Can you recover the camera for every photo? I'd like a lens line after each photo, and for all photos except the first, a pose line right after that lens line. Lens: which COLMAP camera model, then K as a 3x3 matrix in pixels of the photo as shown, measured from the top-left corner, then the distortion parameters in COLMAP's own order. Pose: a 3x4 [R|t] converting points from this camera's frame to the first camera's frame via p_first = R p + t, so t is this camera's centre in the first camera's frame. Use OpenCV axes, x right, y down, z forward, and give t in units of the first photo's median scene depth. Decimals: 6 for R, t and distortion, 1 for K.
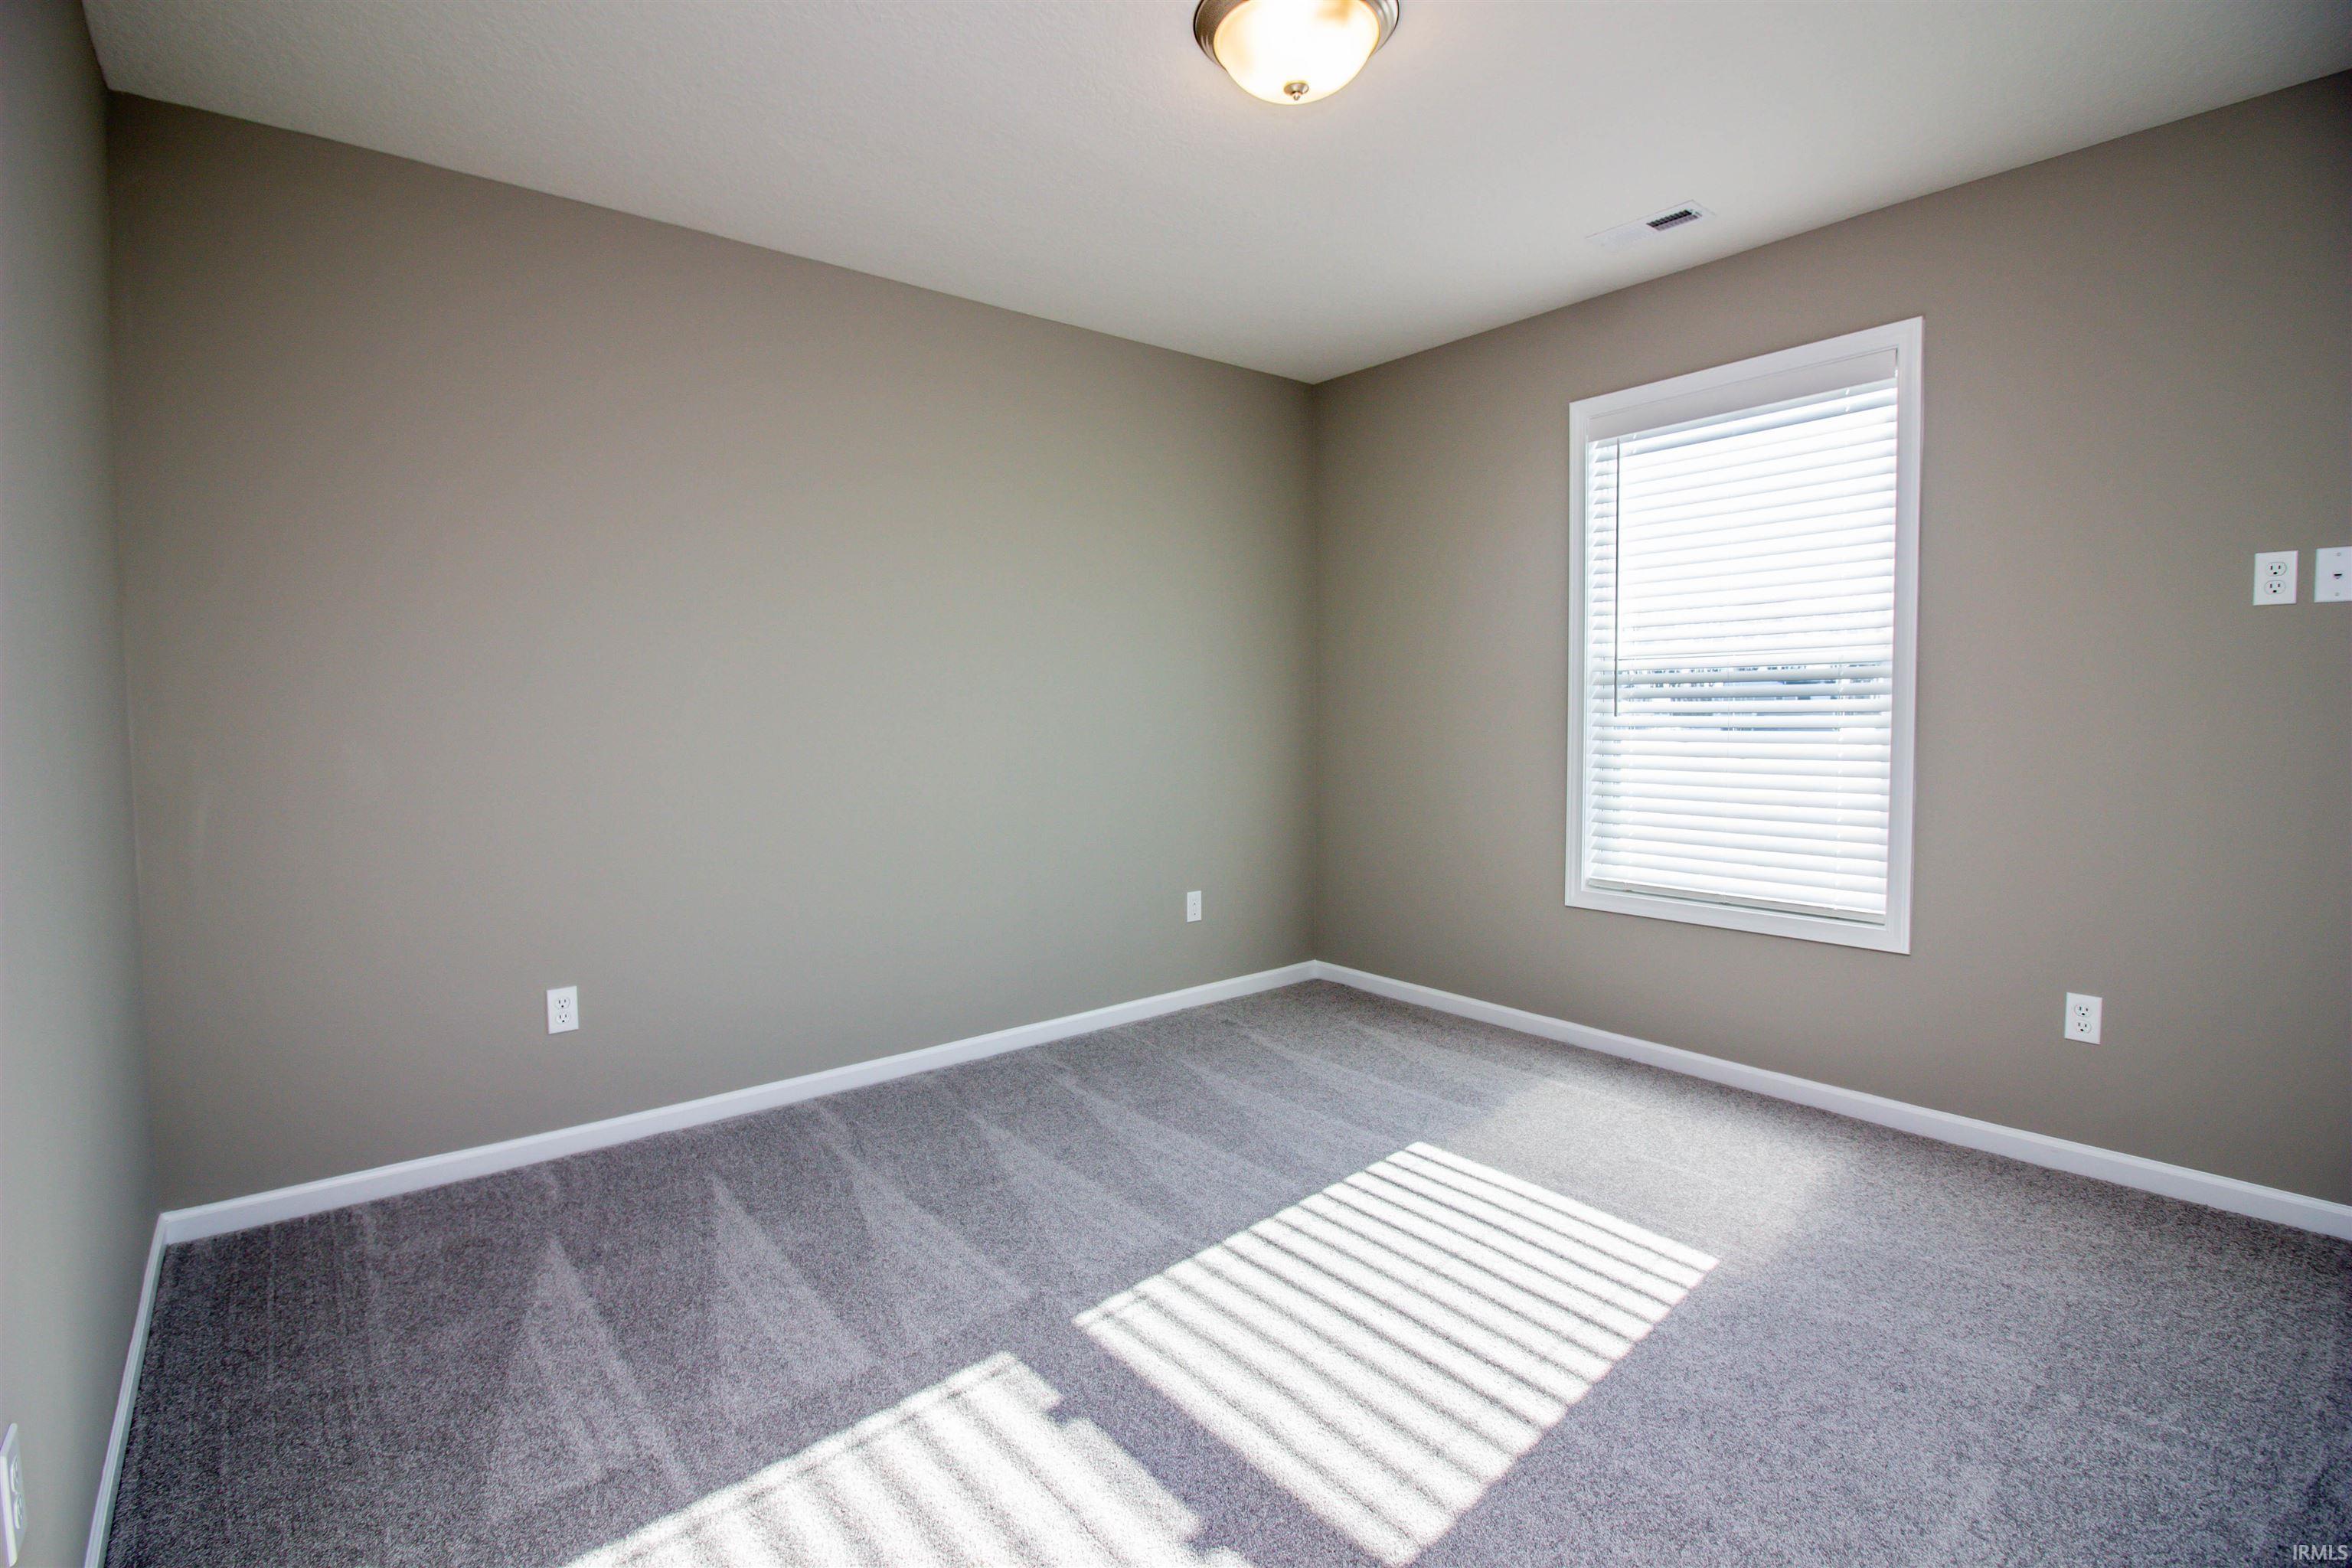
lens RADIAL K [[1099.3, 0, 1176.0], [0, 1099.3, 784.0], [0, 0, 1]] dist [-0.019787, -0.000156]
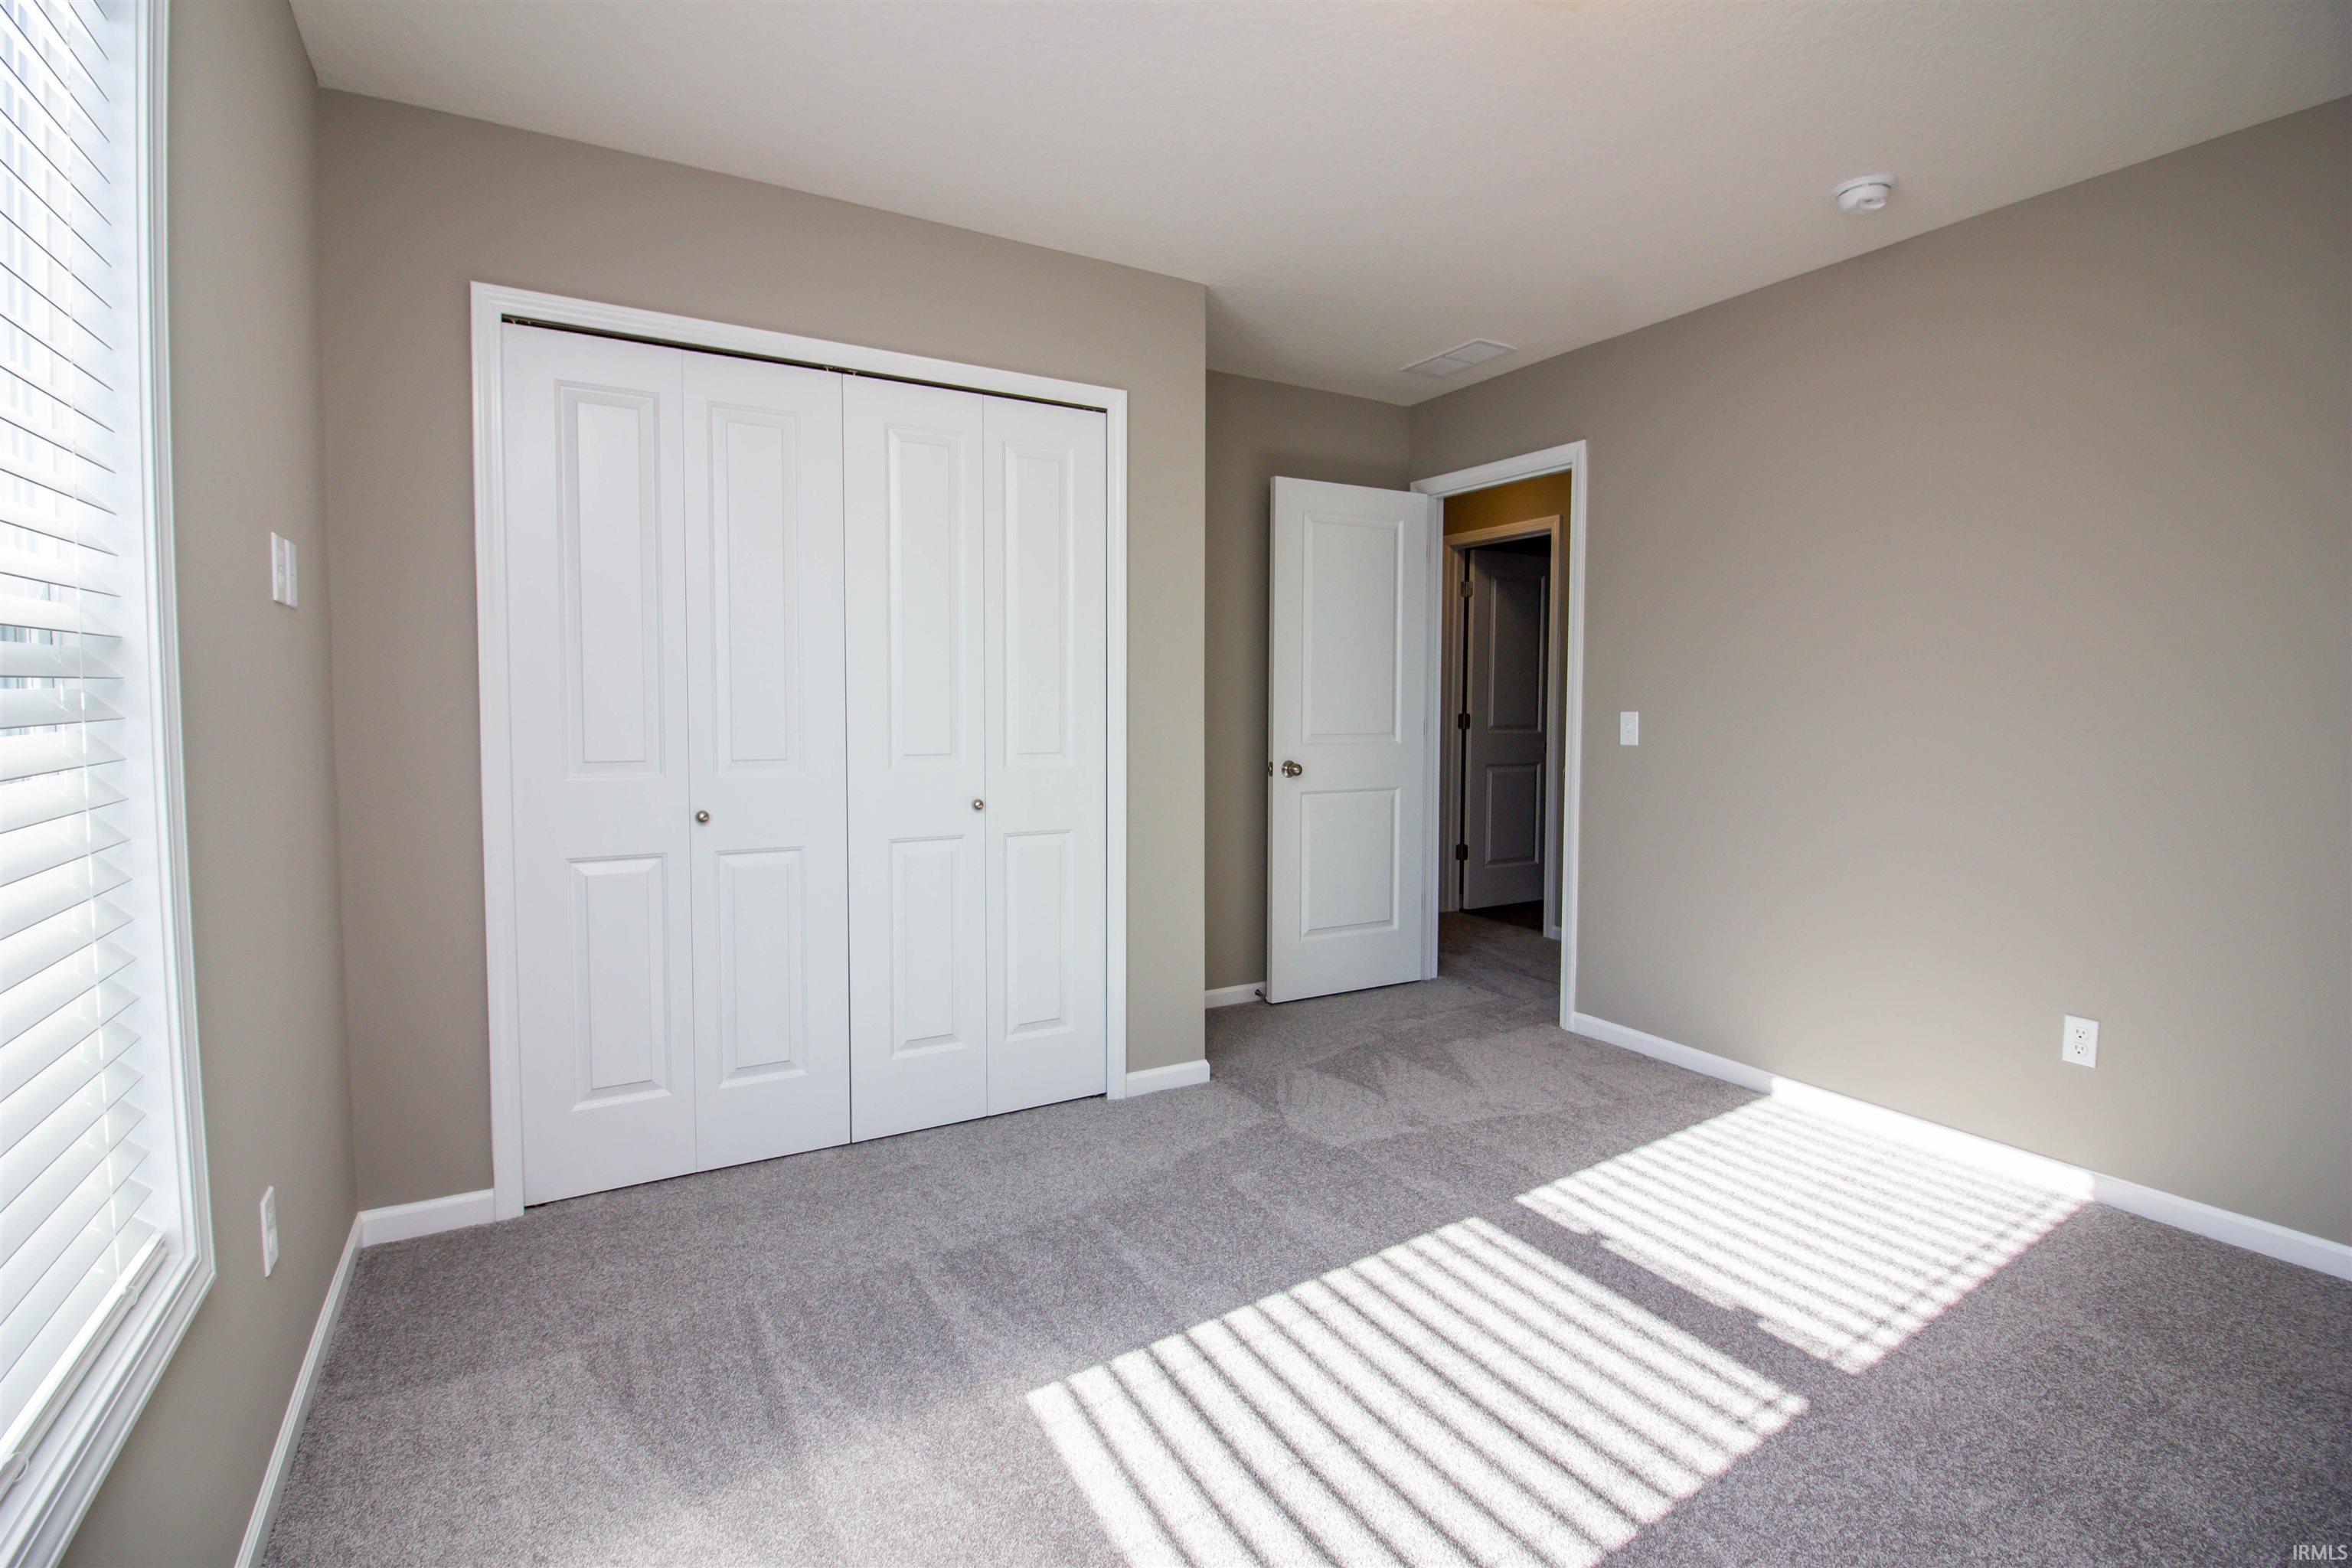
lens RADIAL K [[1051.2, 0, 1181.1], [0, 1051.2, 772.6], [0, 0, 1]] dist [0.001116, -0.016756]
pose [[-0.985278, 0.002055, 0.170945, 0.186055], [0.023039, 0.992402, 0.120862, -0.089178], [-0.169398, 0.123021, -0.977840, 1.286255]]
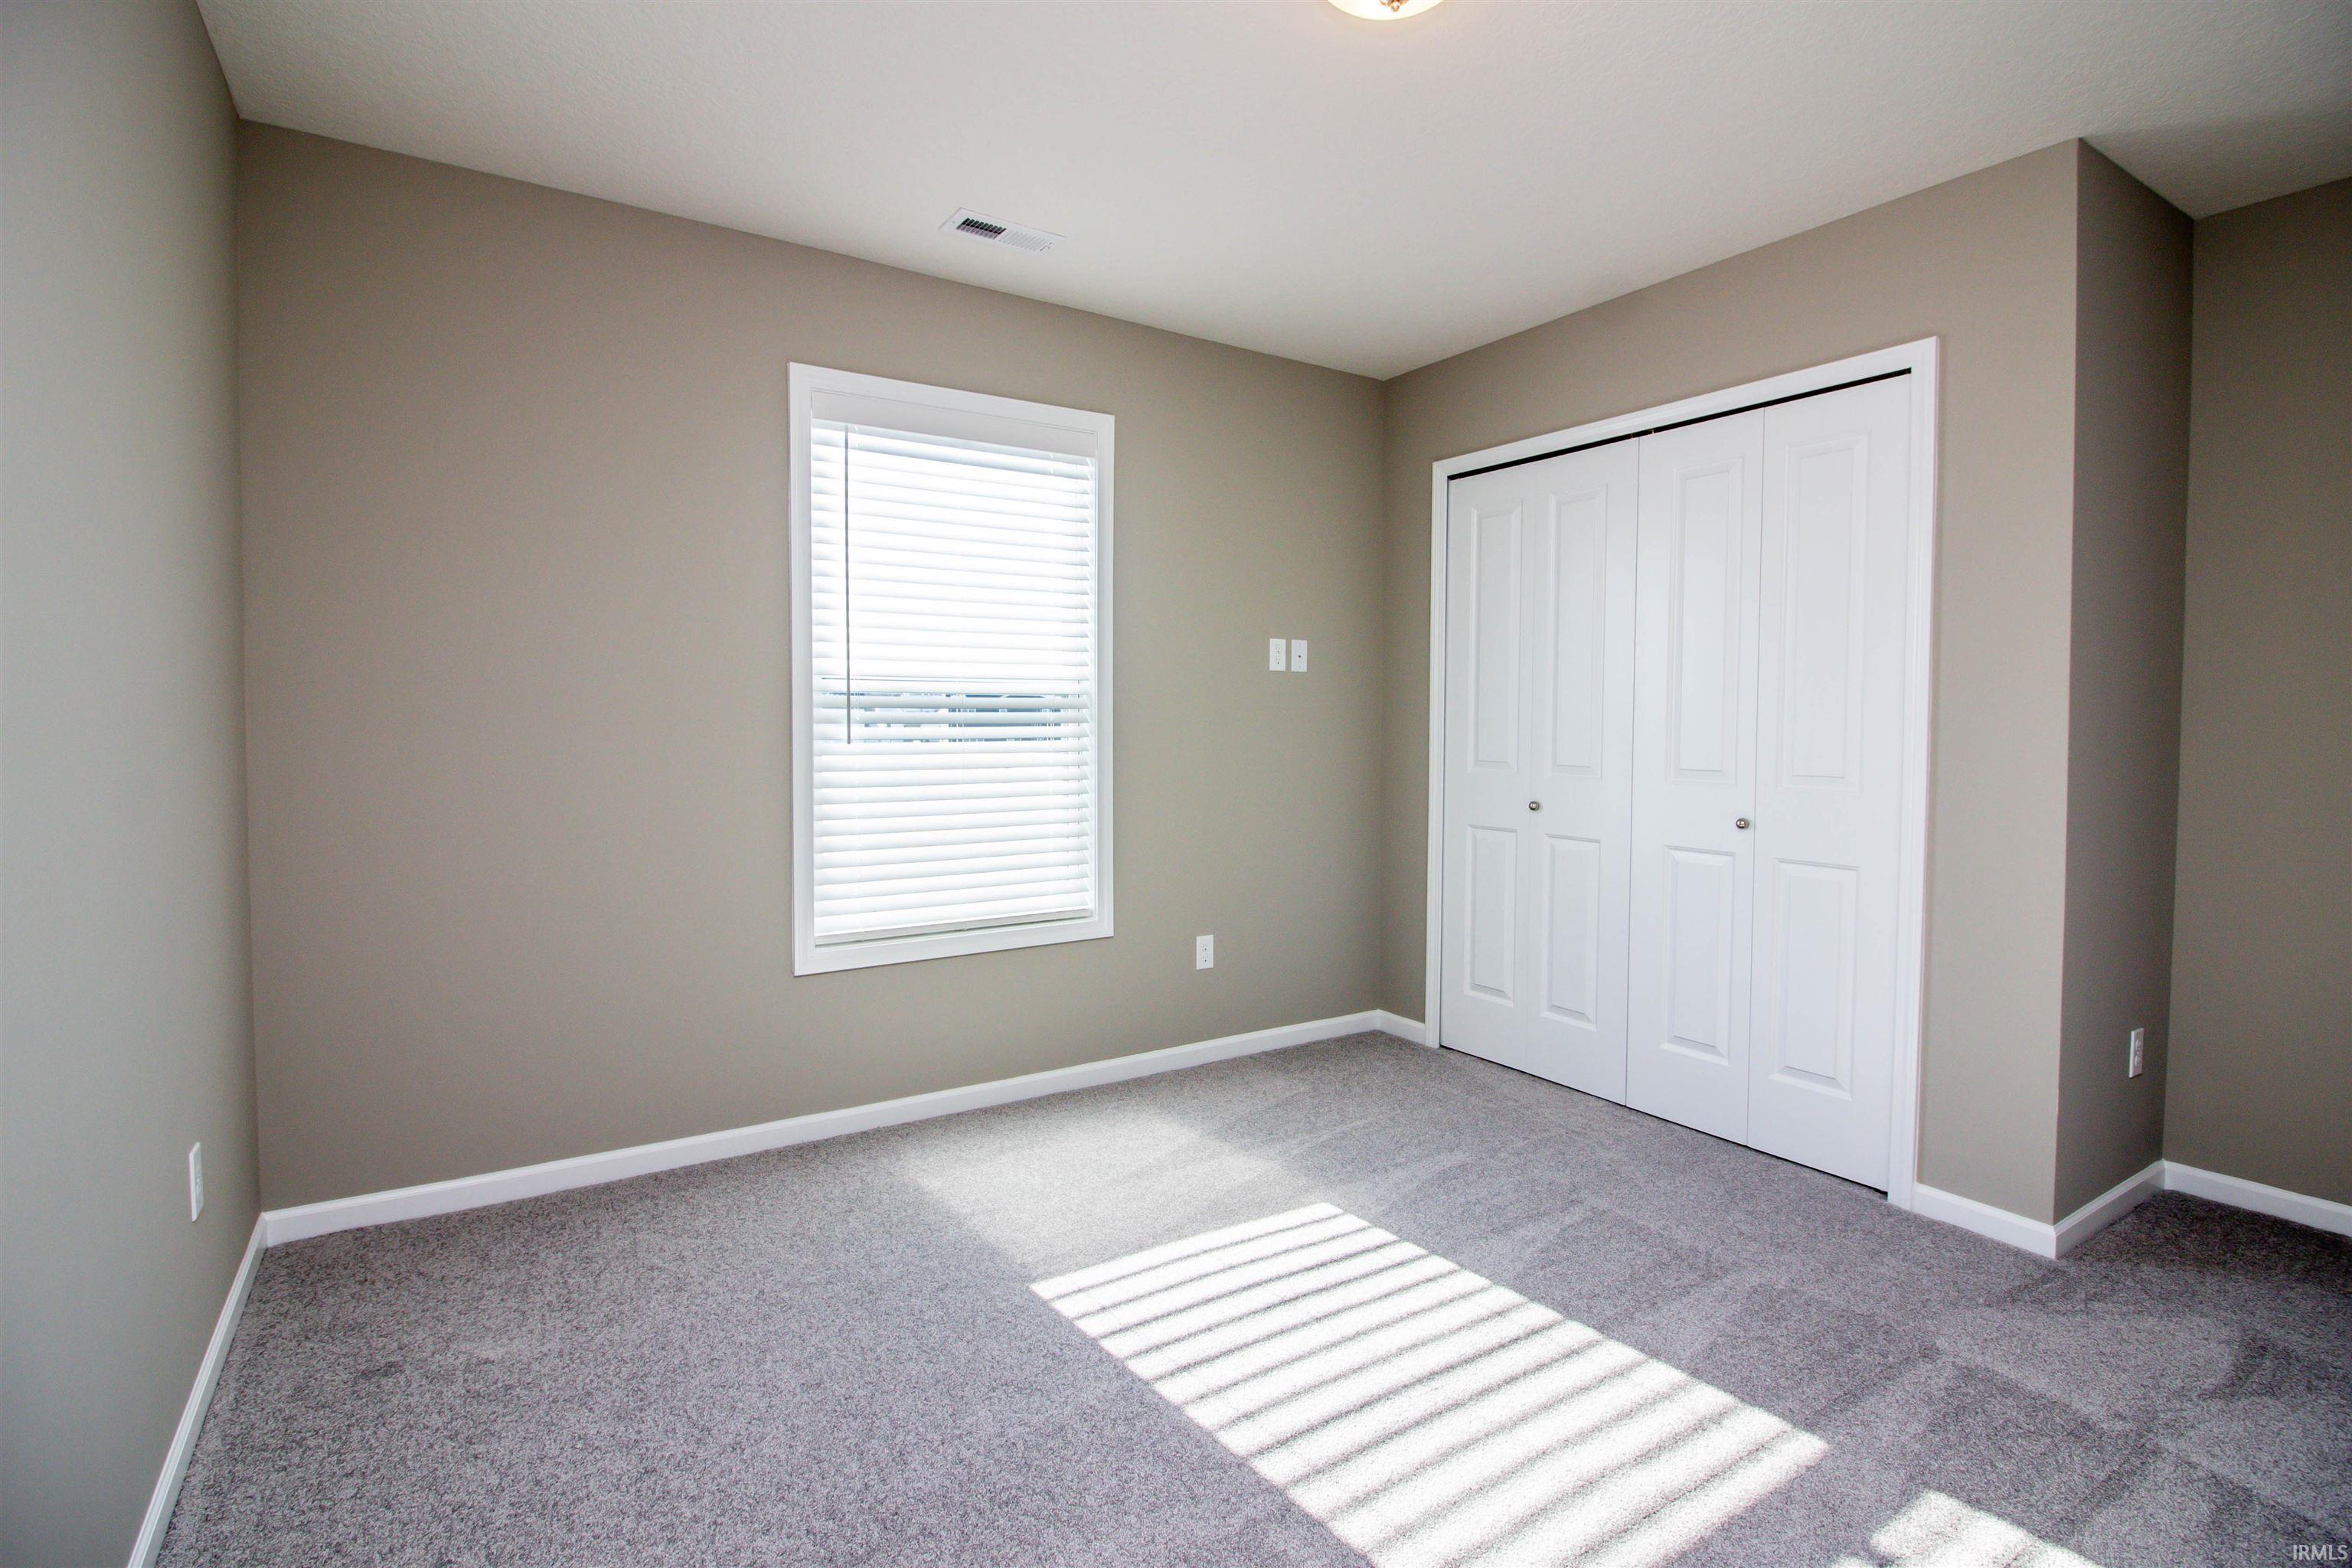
lens RADIAL K [[1099.3, 0, 1176.0], [0, 1099.3, 784.0], [0, 0, 1]] dist [-0.019787, -0.000156]
pose [[0.109017, -0.048076, 0.992877, -0.518151], [0.064653, 0.997058, 0.041180, -0.057982], [-0.991935, 0.059703, 0.111805, 0.763638]]
